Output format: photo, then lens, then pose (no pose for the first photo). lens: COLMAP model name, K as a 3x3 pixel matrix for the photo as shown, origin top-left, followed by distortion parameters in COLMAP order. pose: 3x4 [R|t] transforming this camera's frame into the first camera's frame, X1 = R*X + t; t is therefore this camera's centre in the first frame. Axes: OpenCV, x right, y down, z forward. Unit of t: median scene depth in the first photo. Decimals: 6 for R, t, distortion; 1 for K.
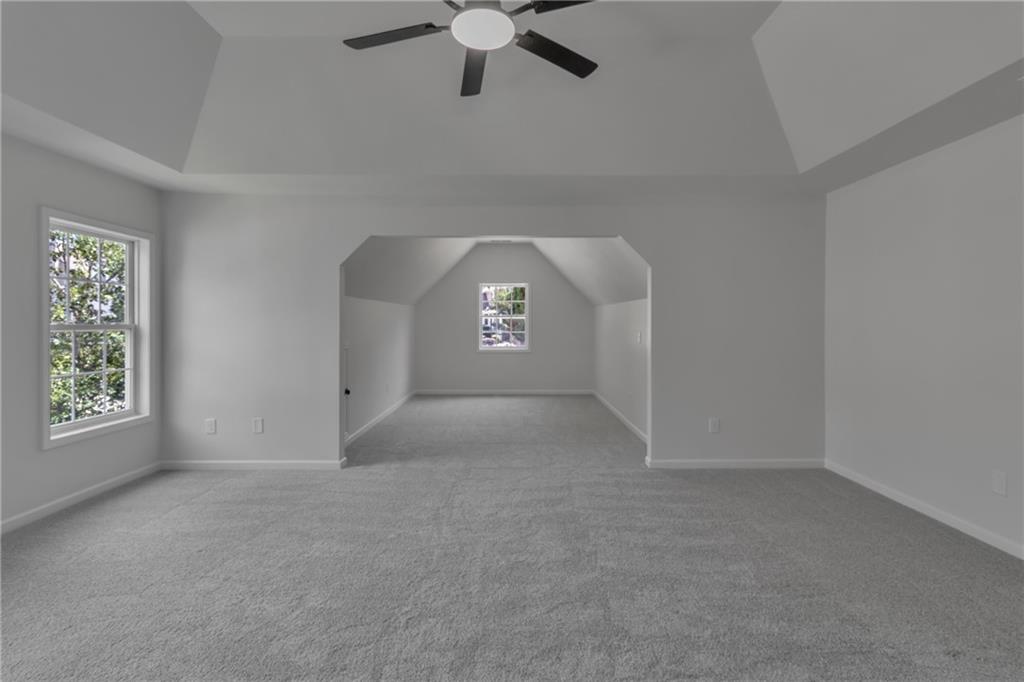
lens RADIAL K [[516.8, 0, 512.0], [0, 516.8, 341.0], [0, 0, 1]] dist [0.001488, 0.000079]
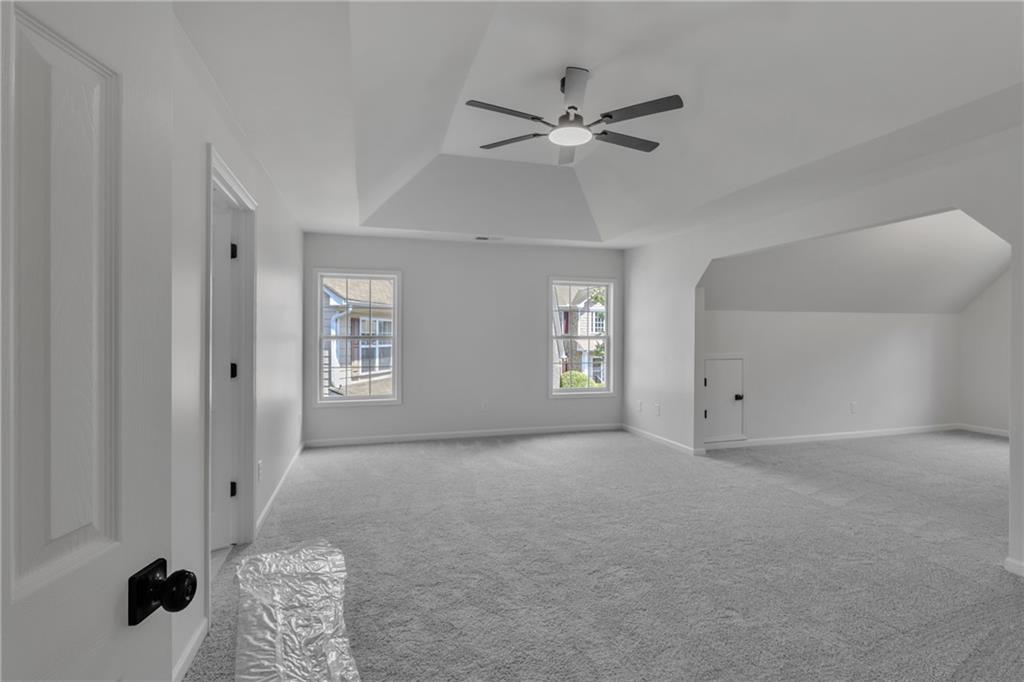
lens RADIAL K [[516.8, 0, 512.0], [0, 516.8, 341.0], [0, 0, 1]] dist [0.001488, 0.000079]
pose [[0.272200, 0.010068, -0.962188, 0.738710], [-0.047257, 0.998878, -0.002917, 0.004574], [0.961079, 0.046265, 0.272371, 0.261551]]
